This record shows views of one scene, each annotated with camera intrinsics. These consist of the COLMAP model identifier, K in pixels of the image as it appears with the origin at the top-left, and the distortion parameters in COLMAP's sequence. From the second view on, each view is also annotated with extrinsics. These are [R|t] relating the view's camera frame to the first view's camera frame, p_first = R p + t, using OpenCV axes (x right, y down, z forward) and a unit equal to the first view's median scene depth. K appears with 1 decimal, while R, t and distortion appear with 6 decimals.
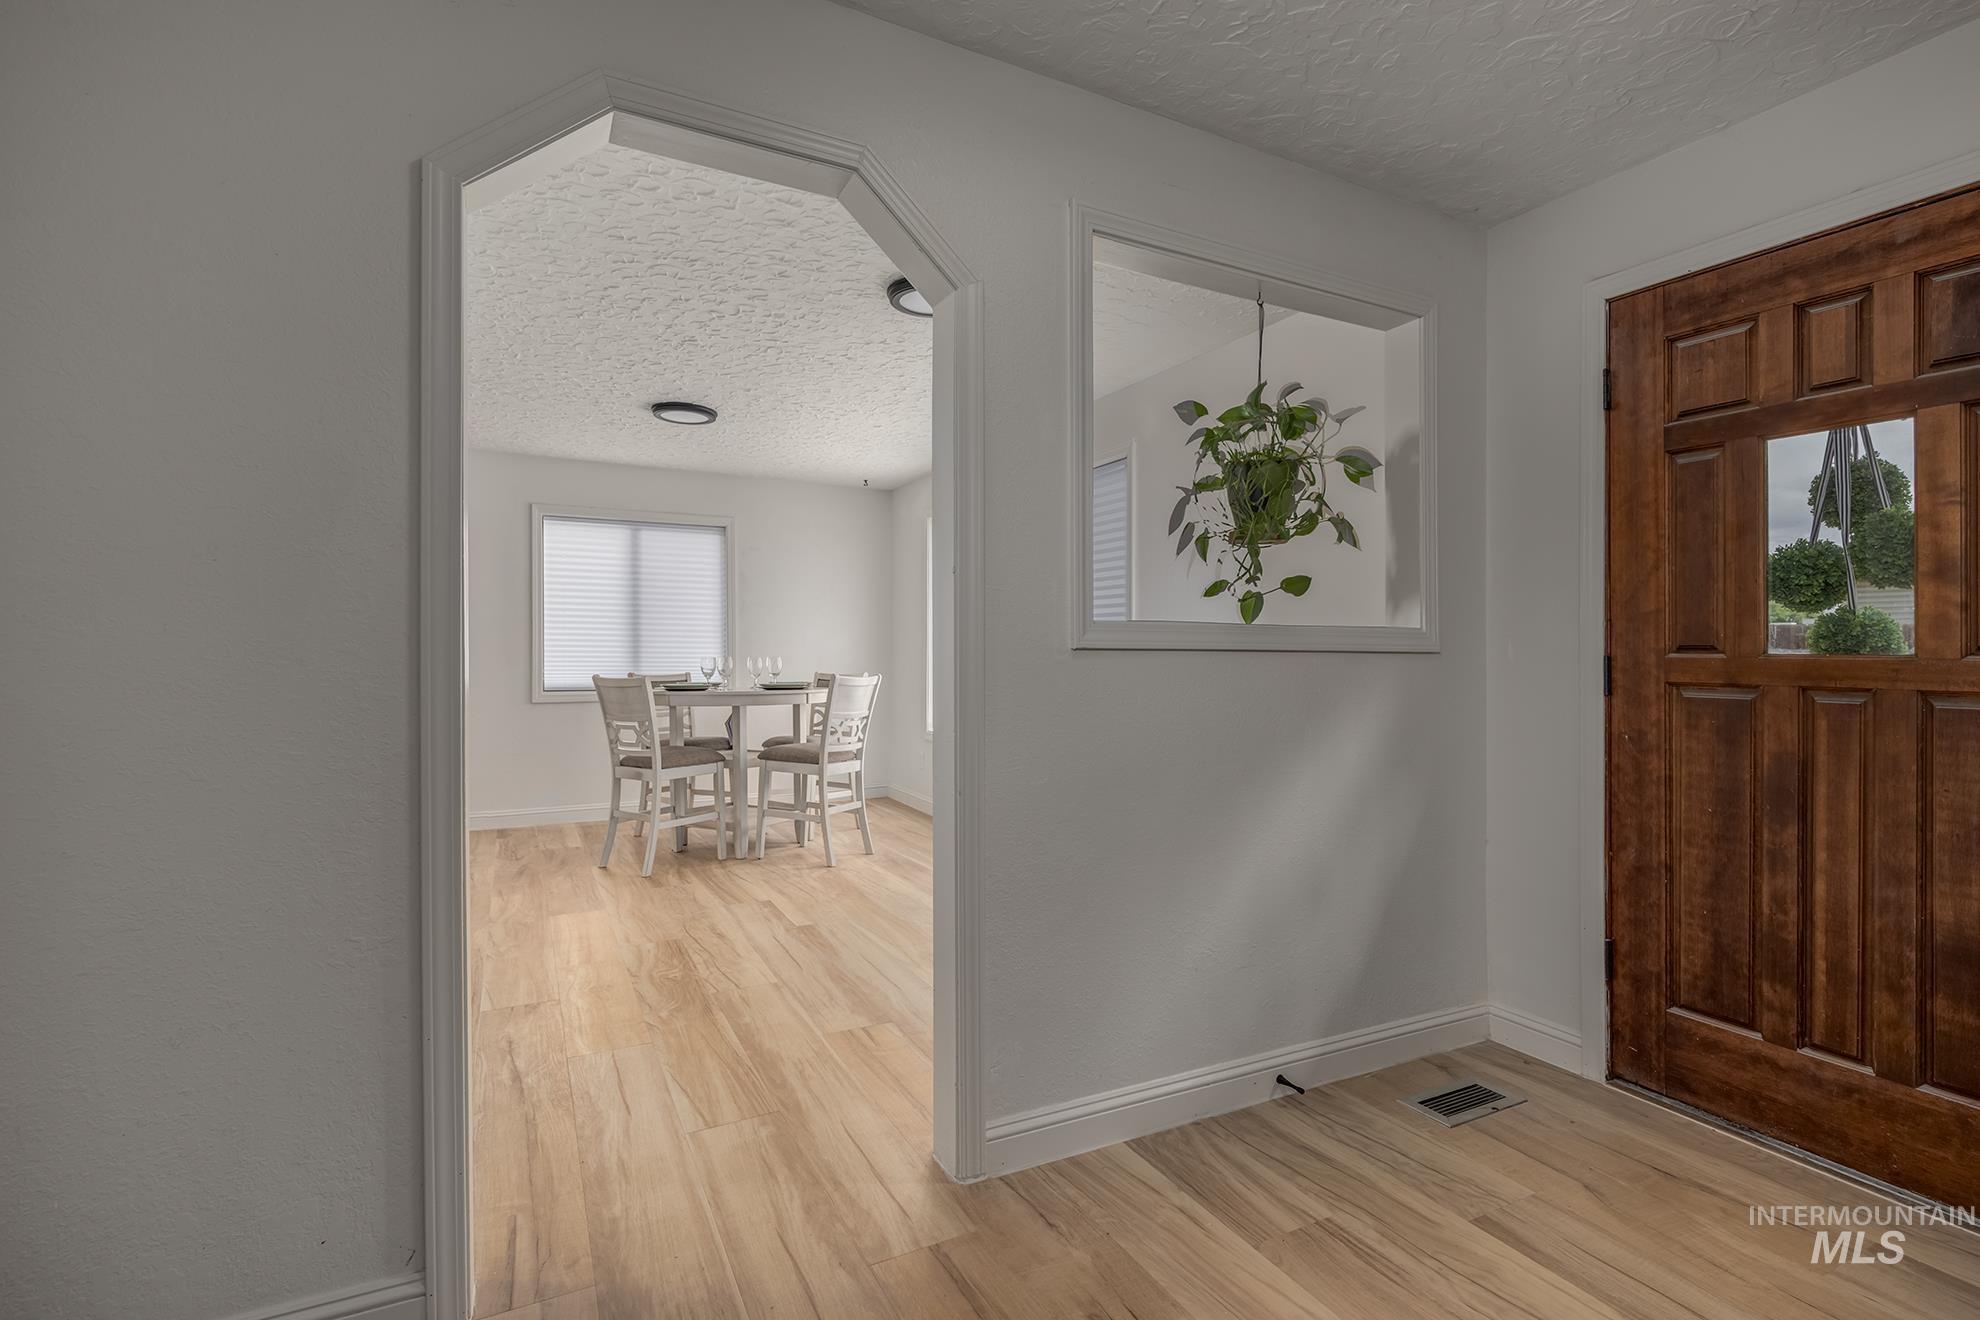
lens RADIAL K [[902.3, 0, 995.8], [0, 902.3, 652.4], [0, 0, 1]] dist [0.002023, -0.000057]
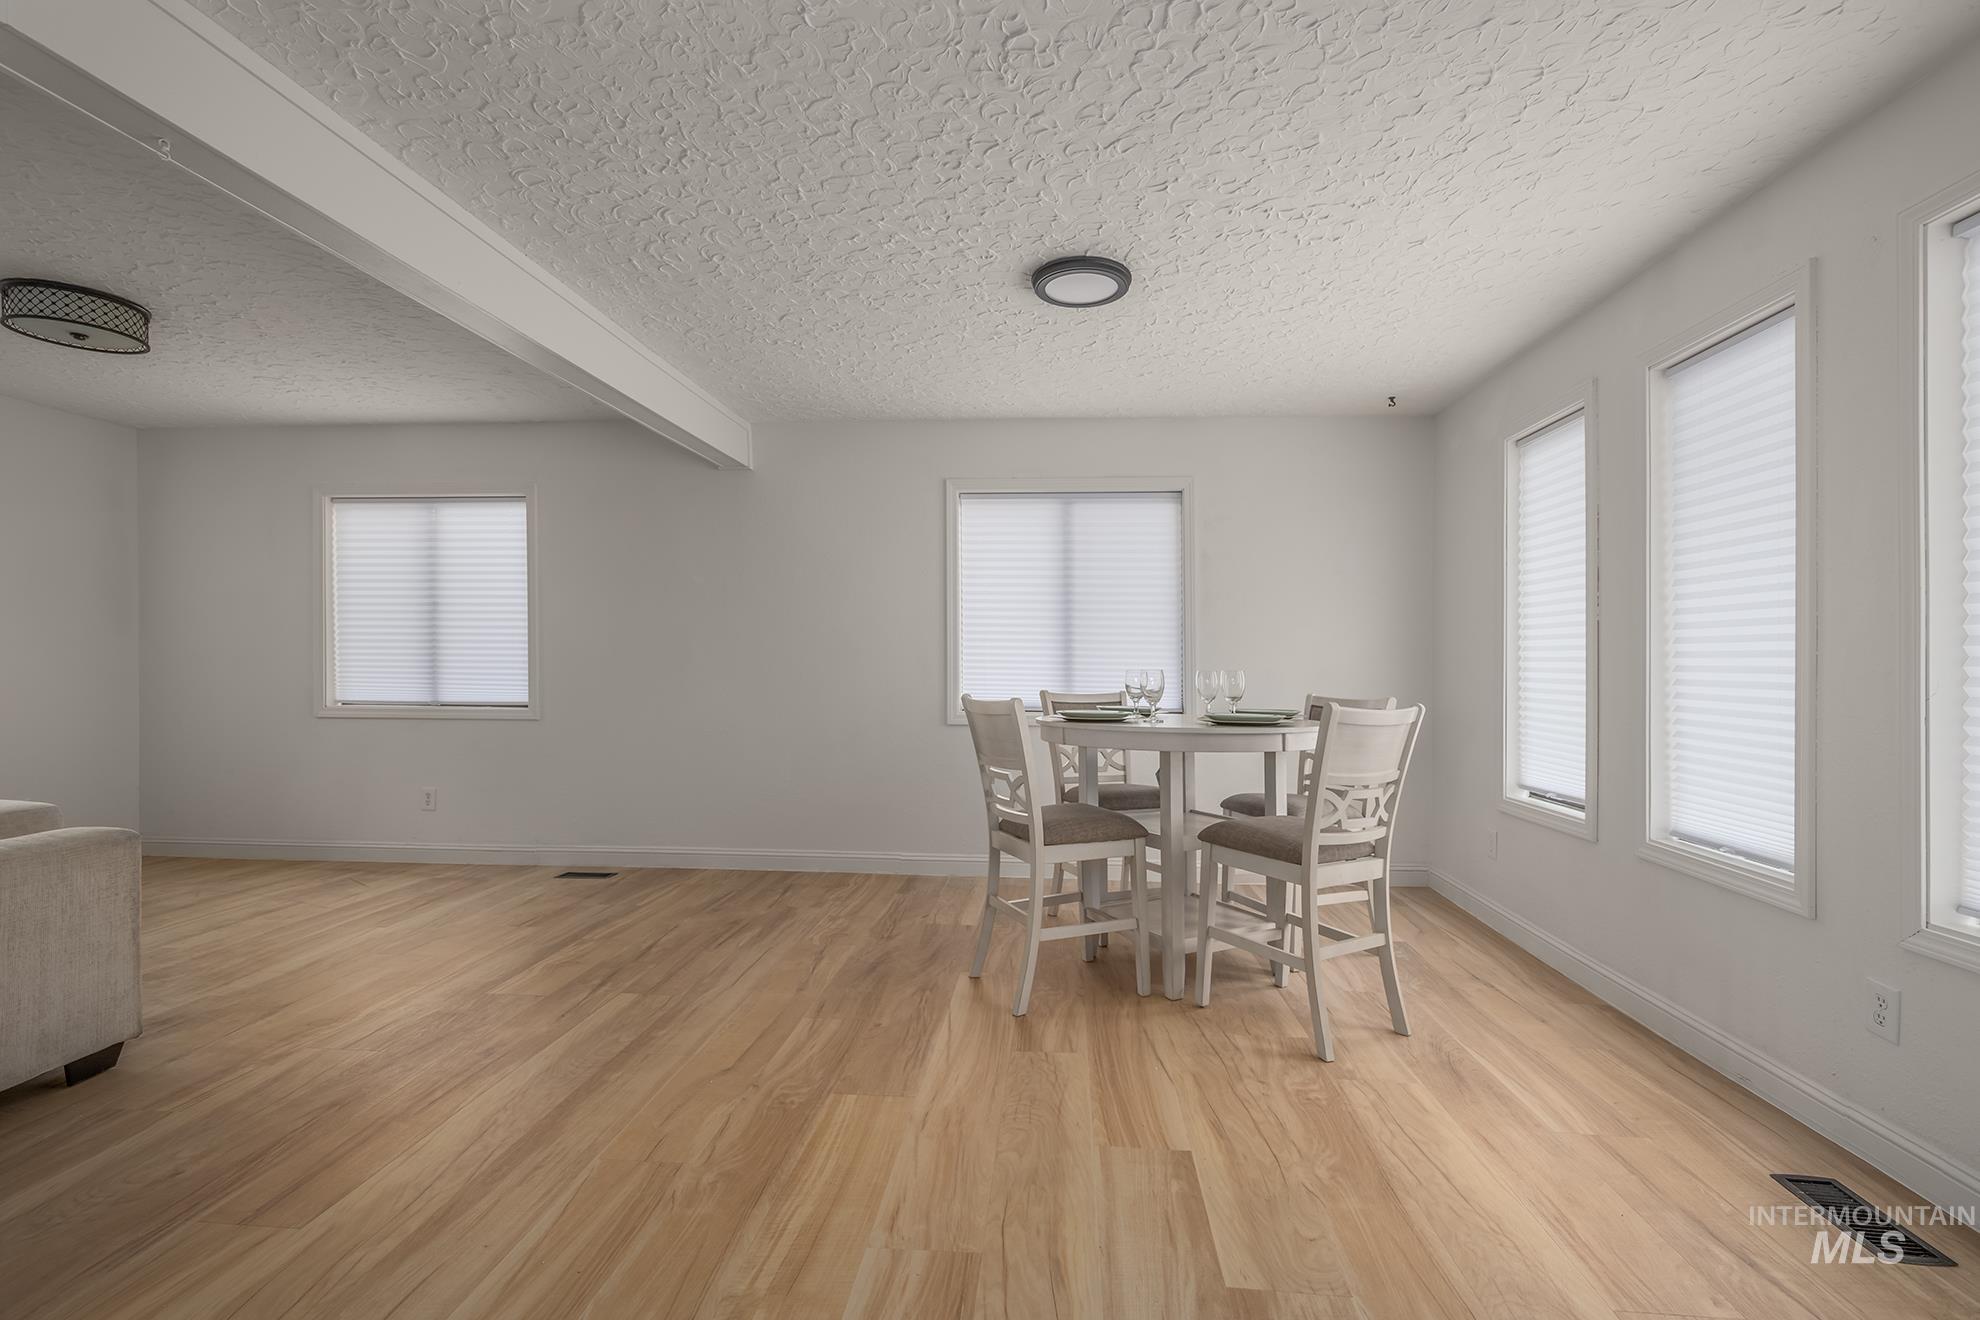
lens RADIAL K [[902.3, 0, 987.6], [0, 902.3, 658.4], [0, 0, 1]] dist [0.002023, -0.000057]
pose [[0.847186, -0.001292, -0.531295, -0.060429], [-0.002568, 0.999975, -0.006527, 0.001400], [0.531290, 0.006894, 0.847162, 0.397729]]
